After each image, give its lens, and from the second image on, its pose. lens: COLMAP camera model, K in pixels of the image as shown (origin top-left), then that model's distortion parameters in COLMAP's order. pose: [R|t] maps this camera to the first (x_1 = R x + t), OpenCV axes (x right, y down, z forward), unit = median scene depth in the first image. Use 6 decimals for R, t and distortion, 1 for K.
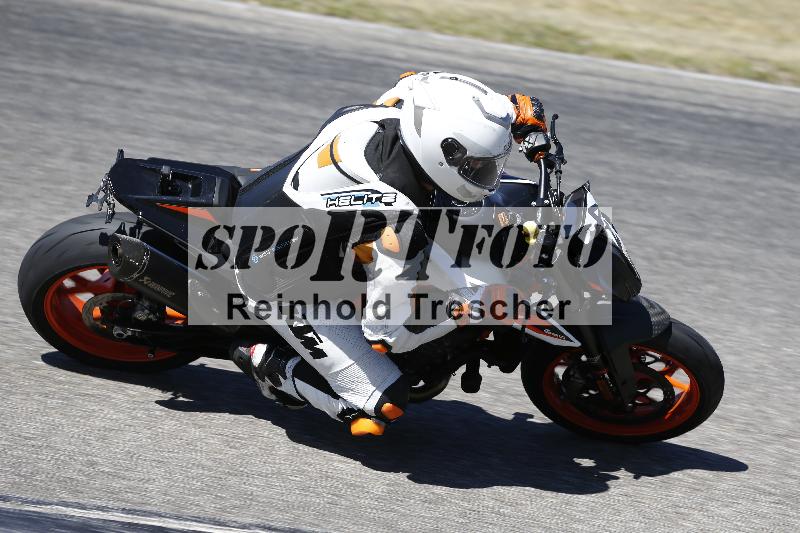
lens RADIAL K [[4367.7, 0, 400.0], [0, 4367.7, 266.5], [0, 0, 1]] dist [2.456933, -3.199163]
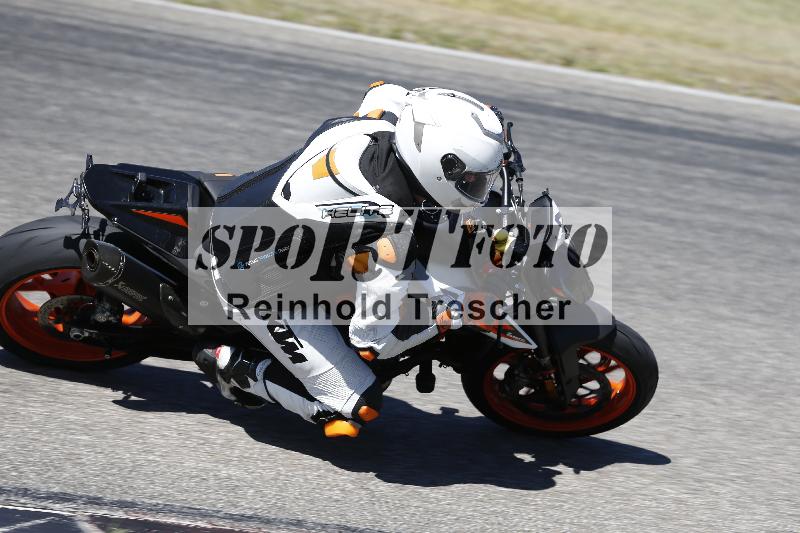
lens RADIAL K [[4367.7, 0, 400.0], [0, 4367.7, 266.5], [0, 0, 1]] dist [2.456933, -3.199163]
pose [[0.981413, 0.002119, 0.191898, -0.190300], [-0.007488, 0.999600, 0.027256, -0.029405], [-0.191764, -0.028186, 0.981036, -0.011873]]
